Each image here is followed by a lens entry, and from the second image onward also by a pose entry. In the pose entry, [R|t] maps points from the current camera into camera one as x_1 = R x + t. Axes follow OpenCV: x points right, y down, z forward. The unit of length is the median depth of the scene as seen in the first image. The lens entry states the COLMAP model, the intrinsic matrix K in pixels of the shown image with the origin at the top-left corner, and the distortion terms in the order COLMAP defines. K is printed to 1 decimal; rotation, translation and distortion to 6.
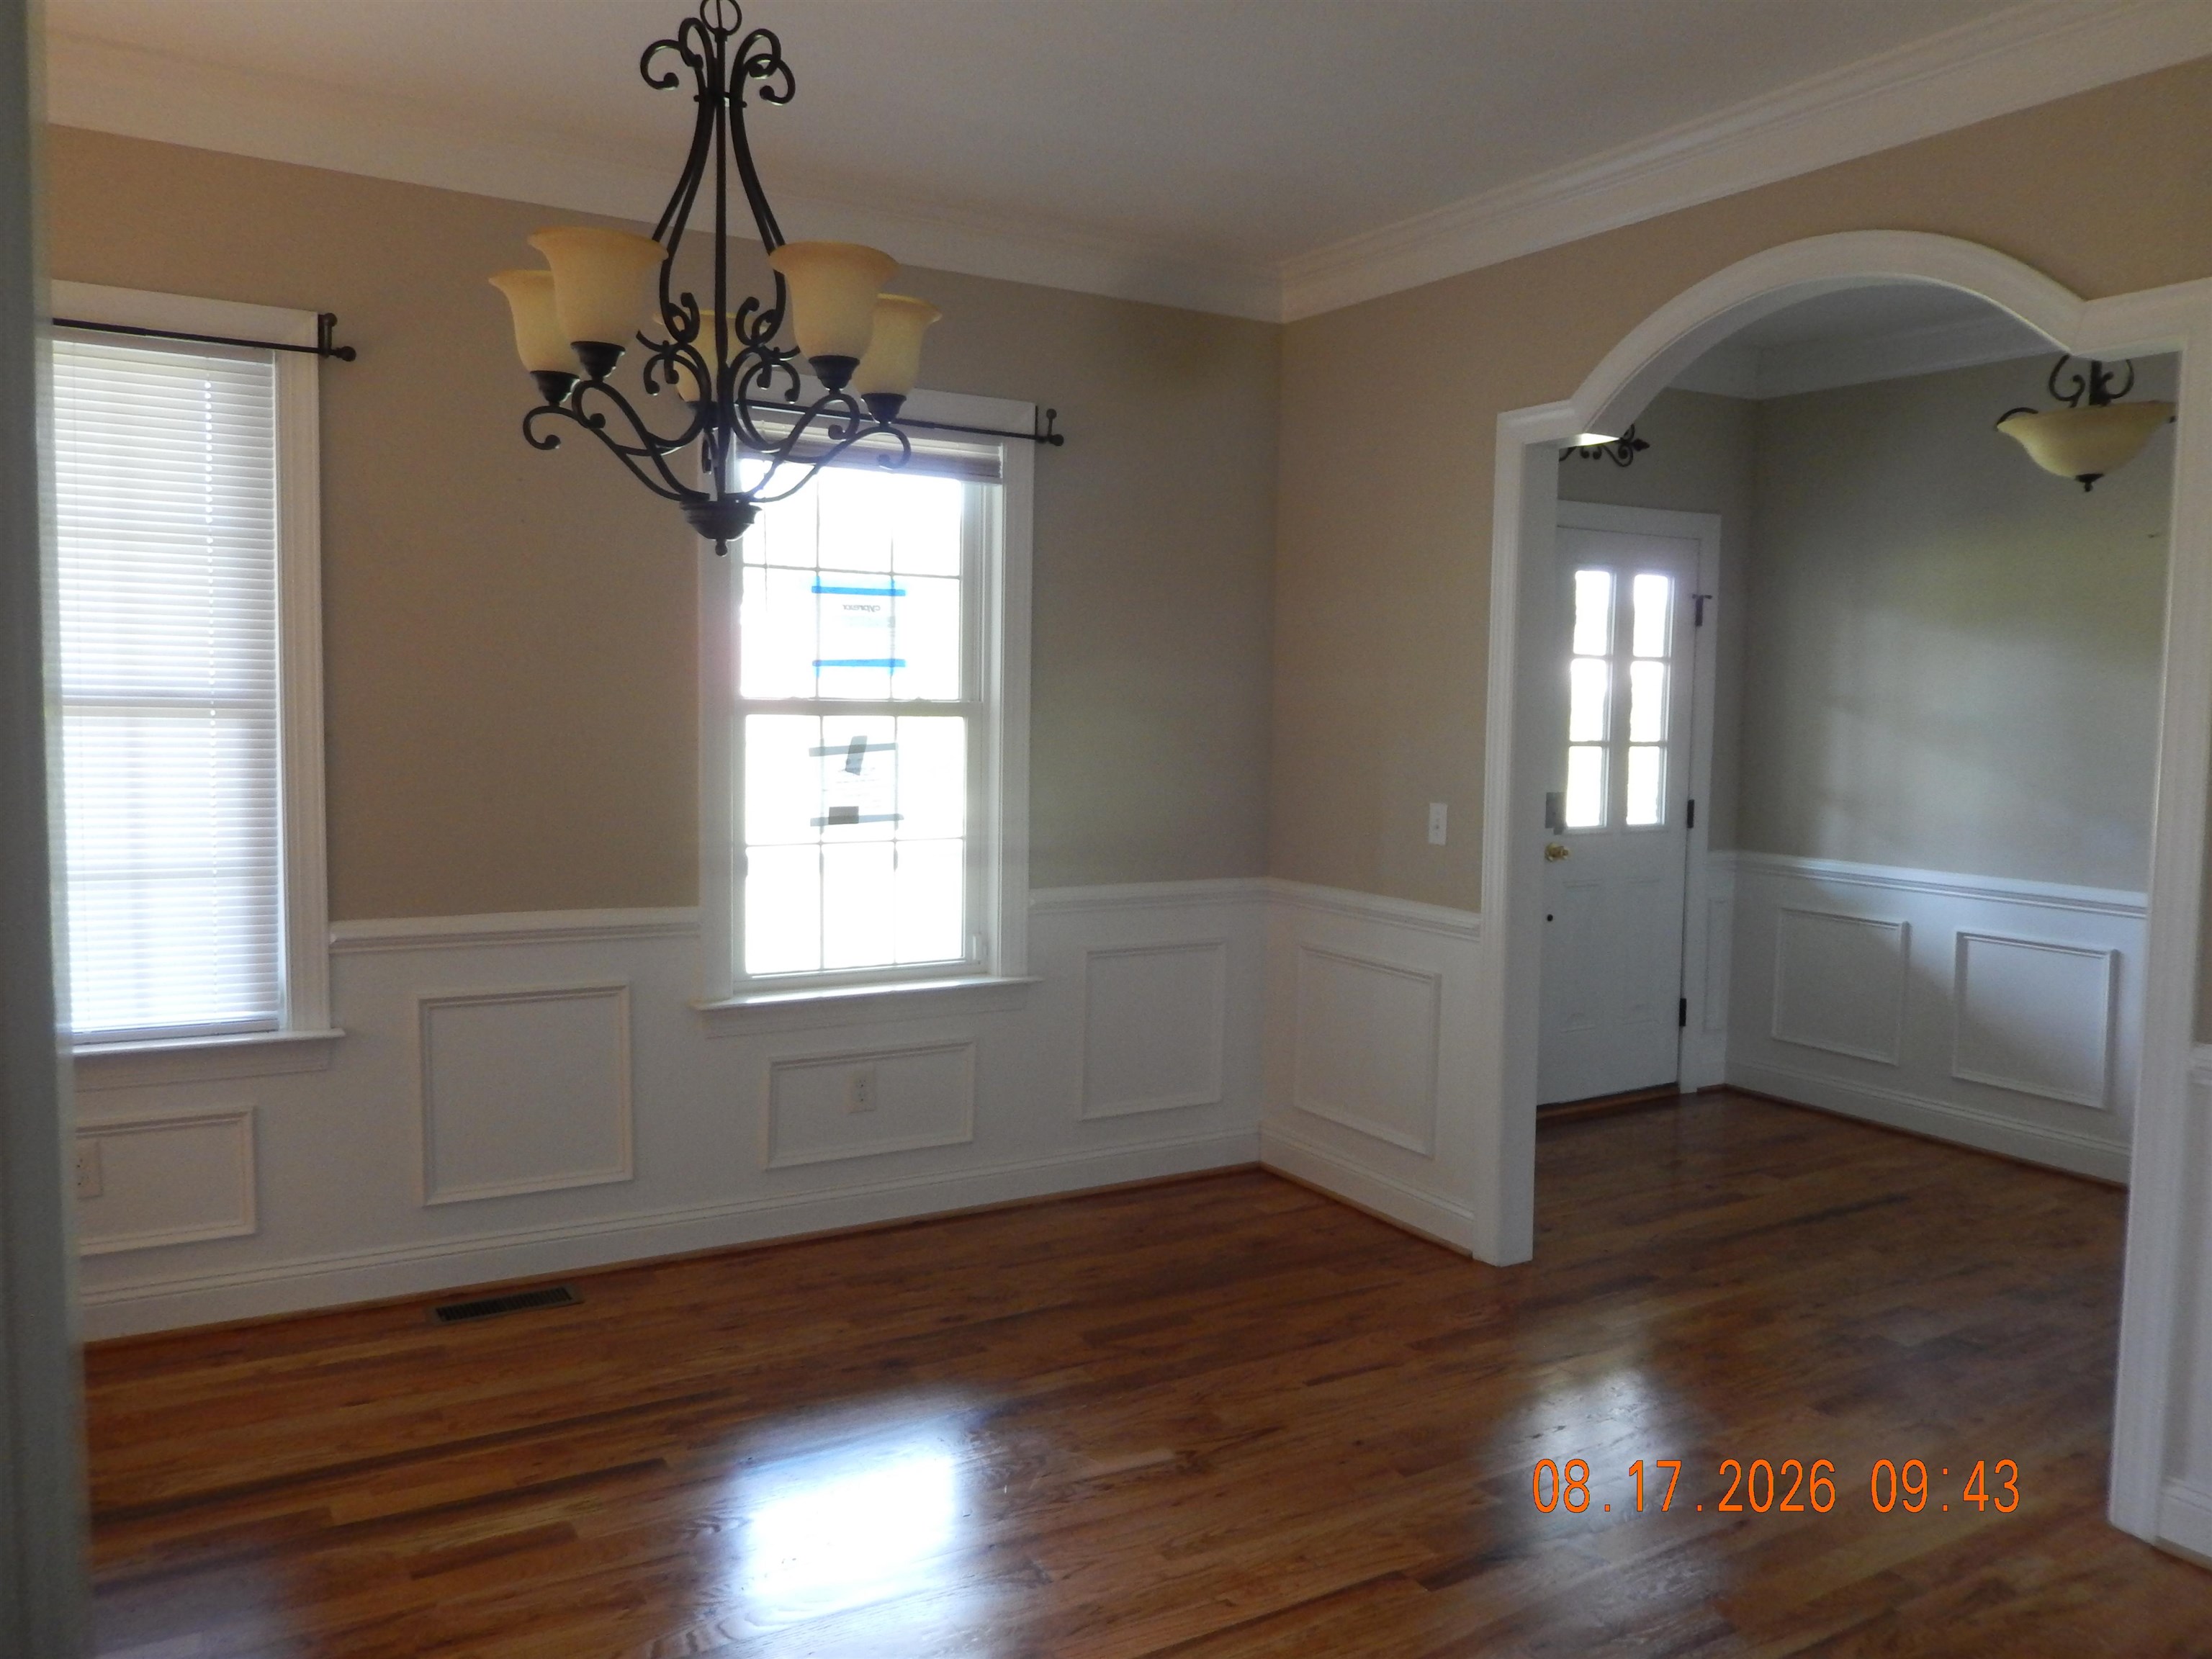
lens RADIAL K [[1651.1, 0, 1100.3], [0, 1651.1, 822.7], [0, 0, 1]] dist [-0.022591, 0.005232]
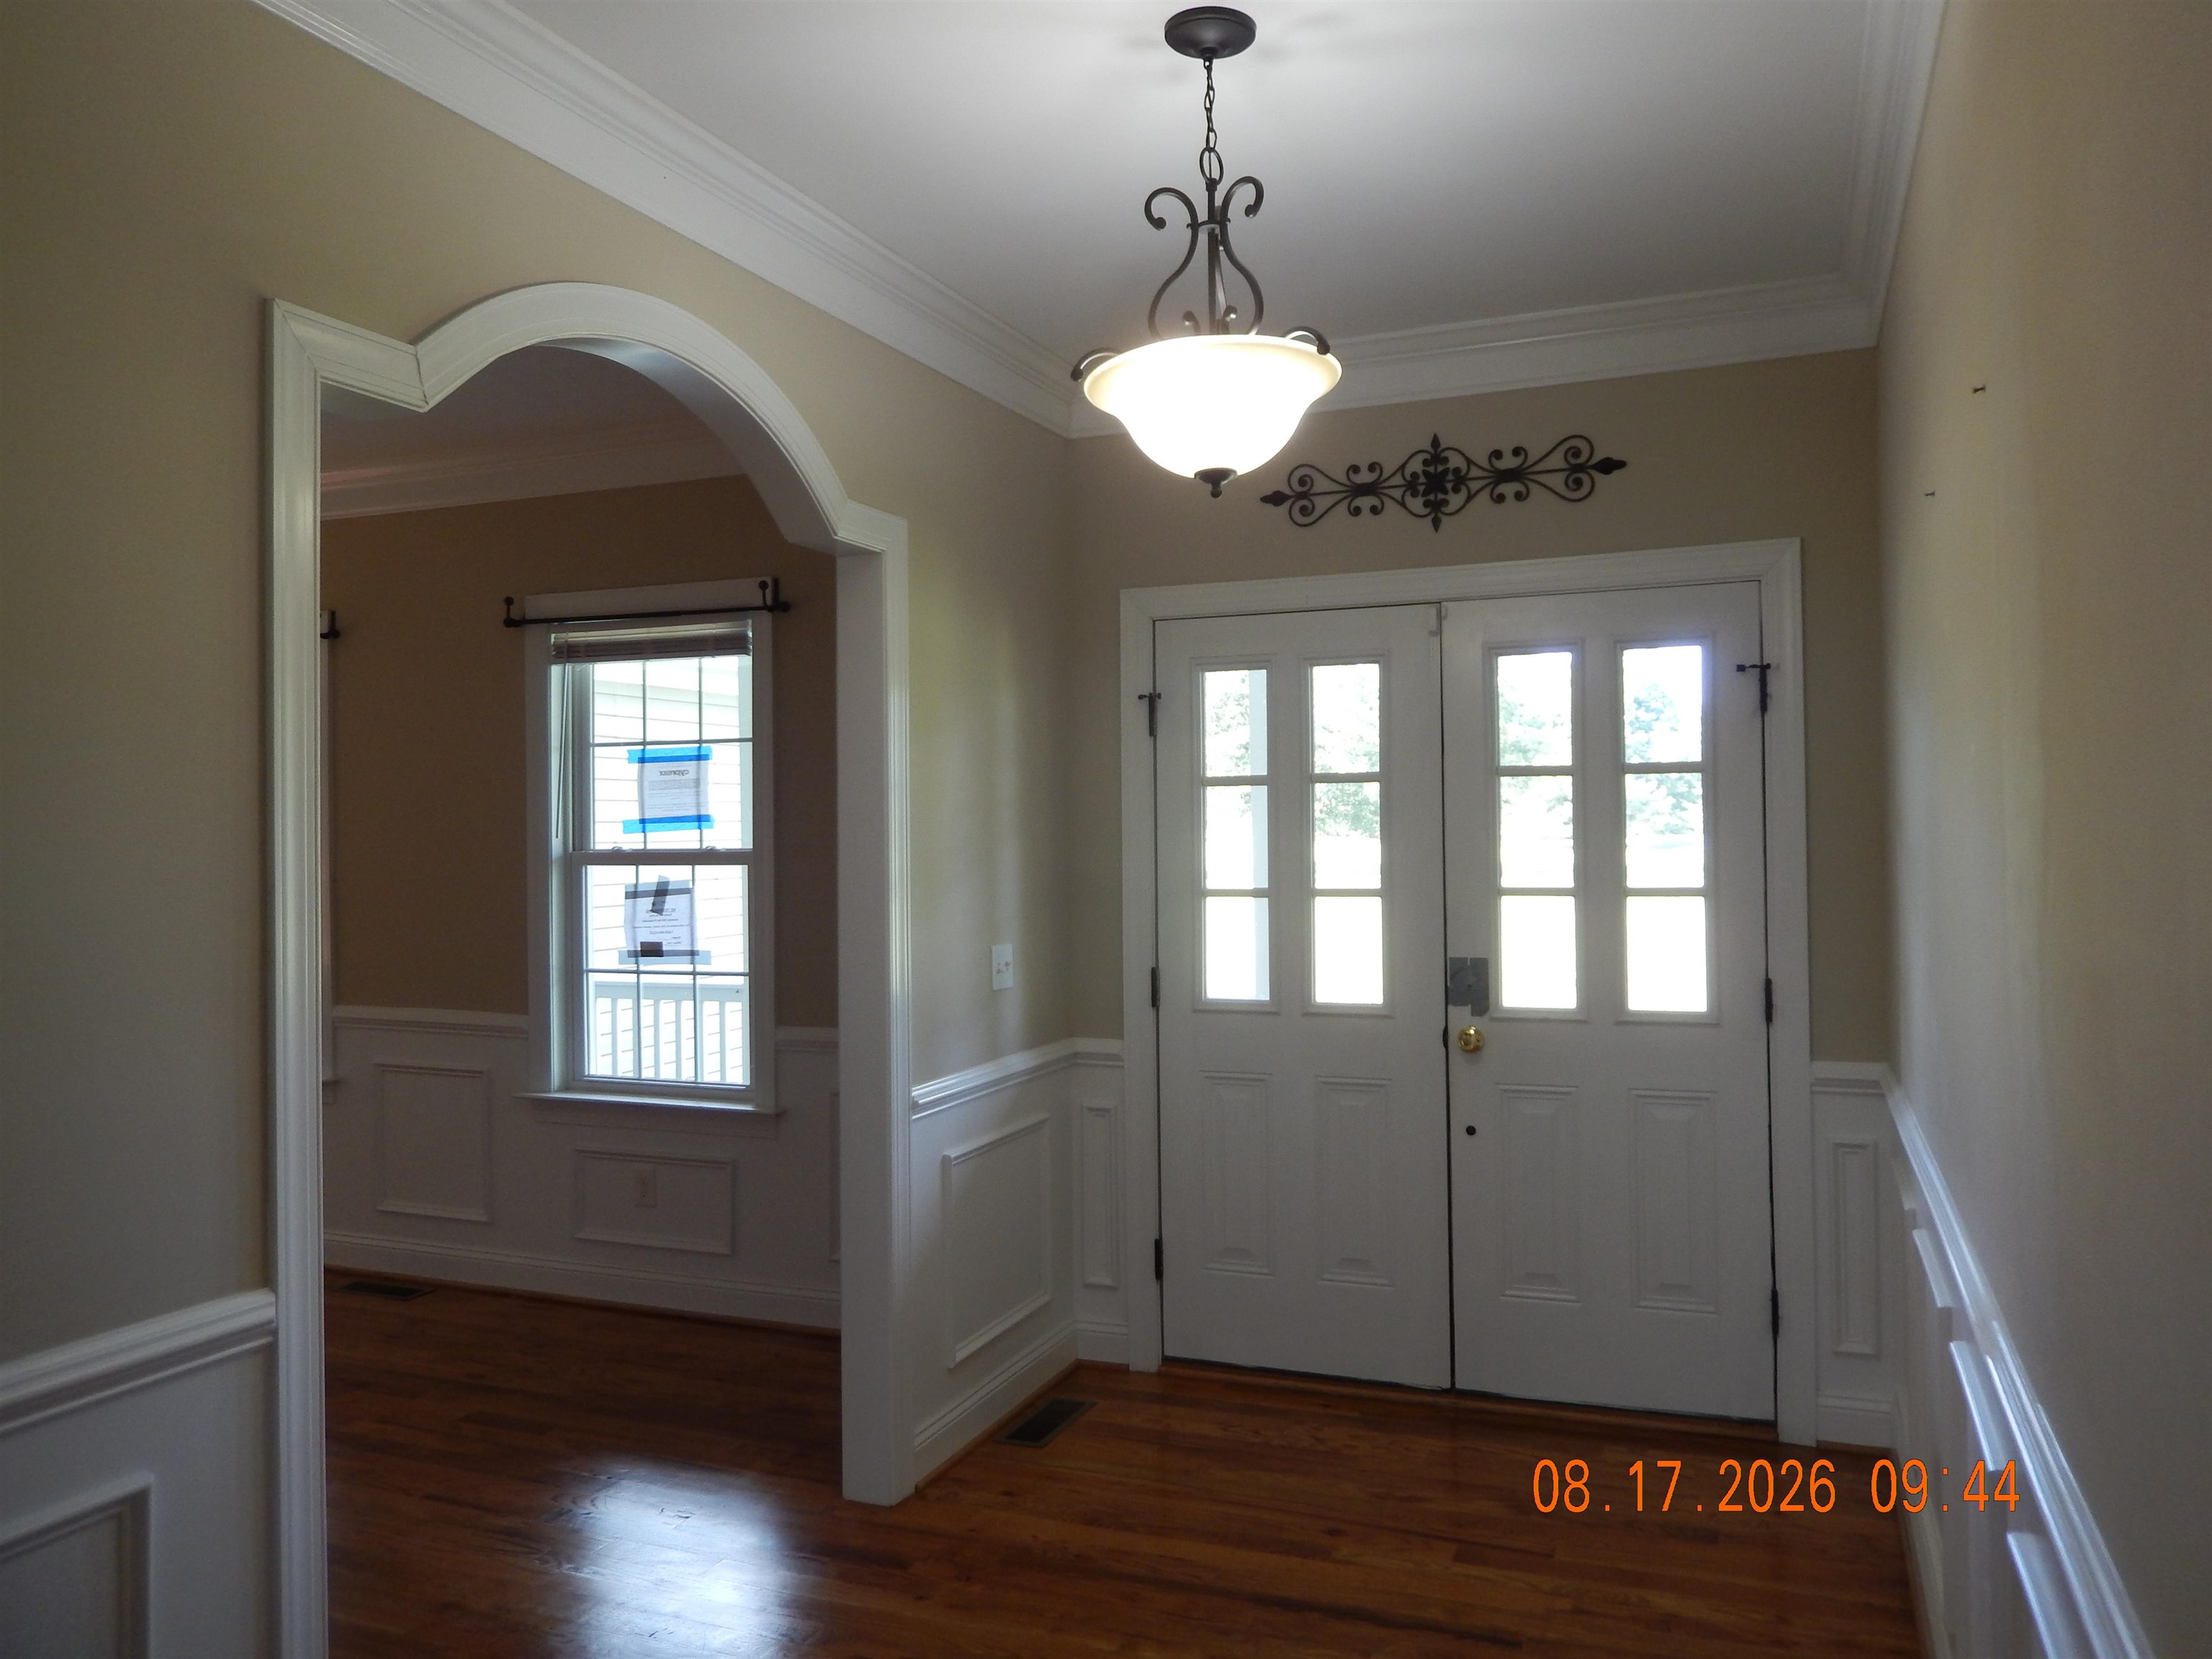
lens RADIAL K [[1651.1, 0, 1106.1], [0, 1651.1, 829.7], [0, 0, 1]] dist [-0.022591, 0.005232]
pose [[0.601378, -0.024589, -0.798586, 0.968612], [-0.041041, 0.997256, -0.061613, -0.030005], [0.797910, 0.069827, 0.598719, 0.541090]]
